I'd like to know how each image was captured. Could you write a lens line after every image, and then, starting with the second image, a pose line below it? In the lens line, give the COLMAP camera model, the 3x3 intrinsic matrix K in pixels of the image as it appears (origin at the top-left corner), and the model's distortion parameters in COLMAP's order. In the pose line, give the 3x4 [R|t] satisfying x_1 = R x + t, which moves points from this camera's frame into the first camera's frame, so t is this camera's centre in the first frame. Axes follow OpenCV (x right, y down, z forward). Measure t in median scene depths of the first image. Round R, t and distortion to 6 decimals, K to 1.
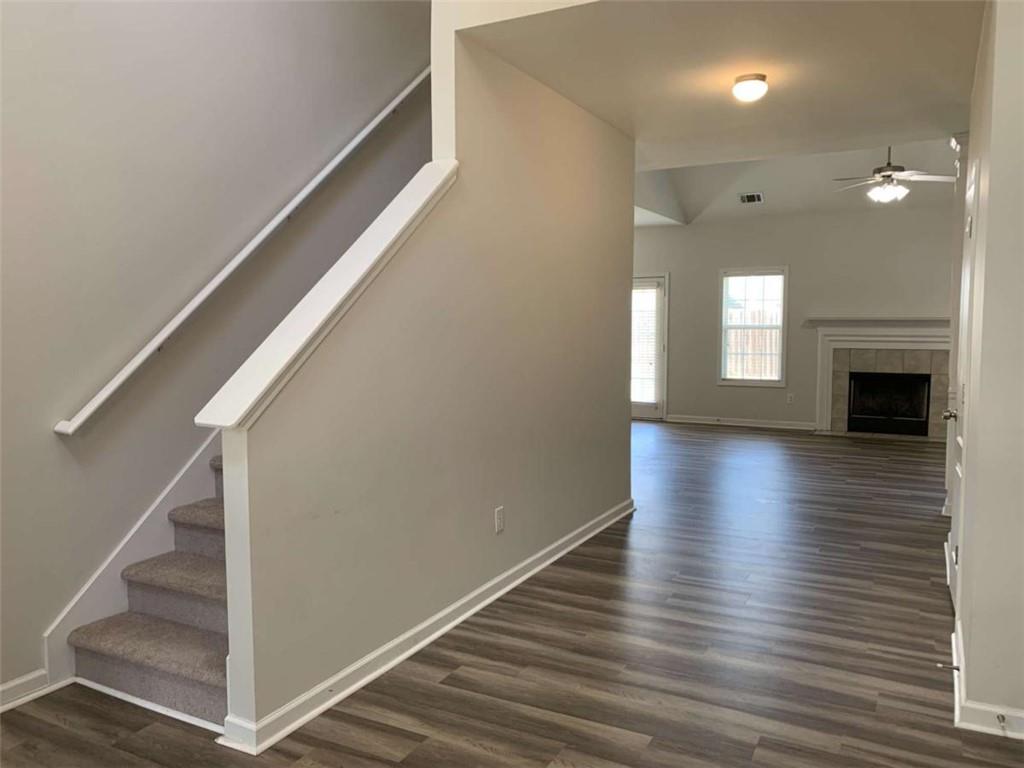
lens RADIAL K [[797.7, 0, 512.0], [0, 797.7, 384.0], [0, 0, 1]] dist [-0.009207, 0.048829]
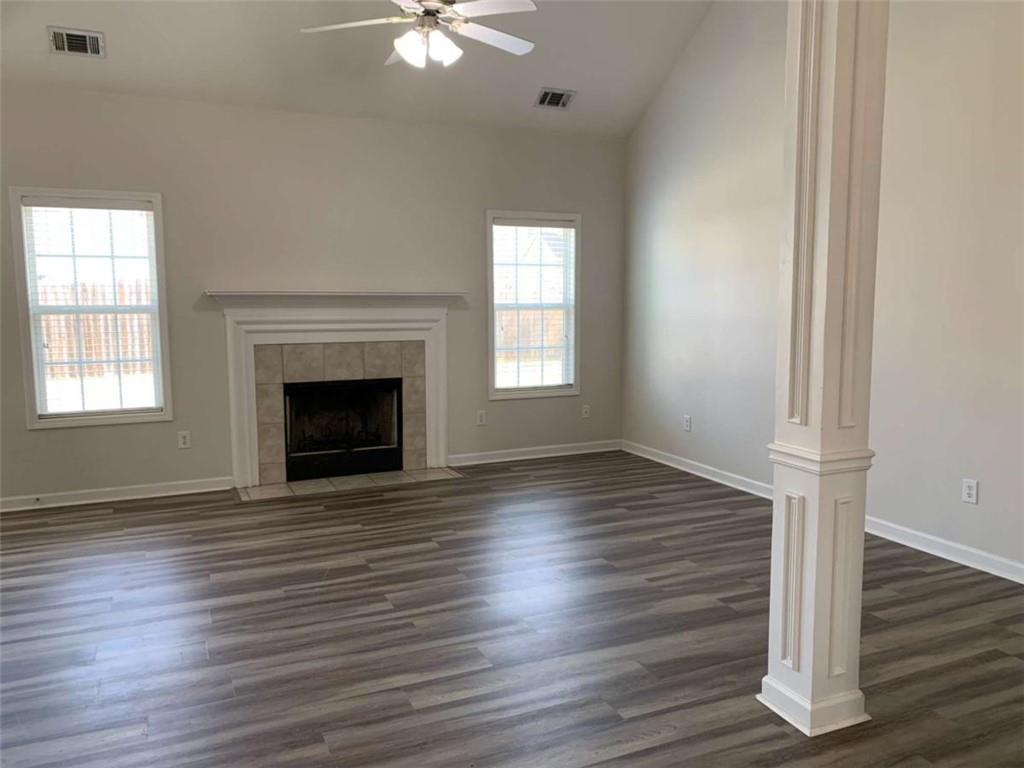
lens RADIAL K [[797.7, 0, 512.0], [0, 797.7, 384.0], [0, 0, 1]] dist [-0.009207, 0.048829]
pose [[0.602135, -0.087166, 0.793622, 0.053495], [0.069303, 0.995977, 0.056810, -0.036032], [-0.795381, 0.020793, 0.605754, 0.498957]]
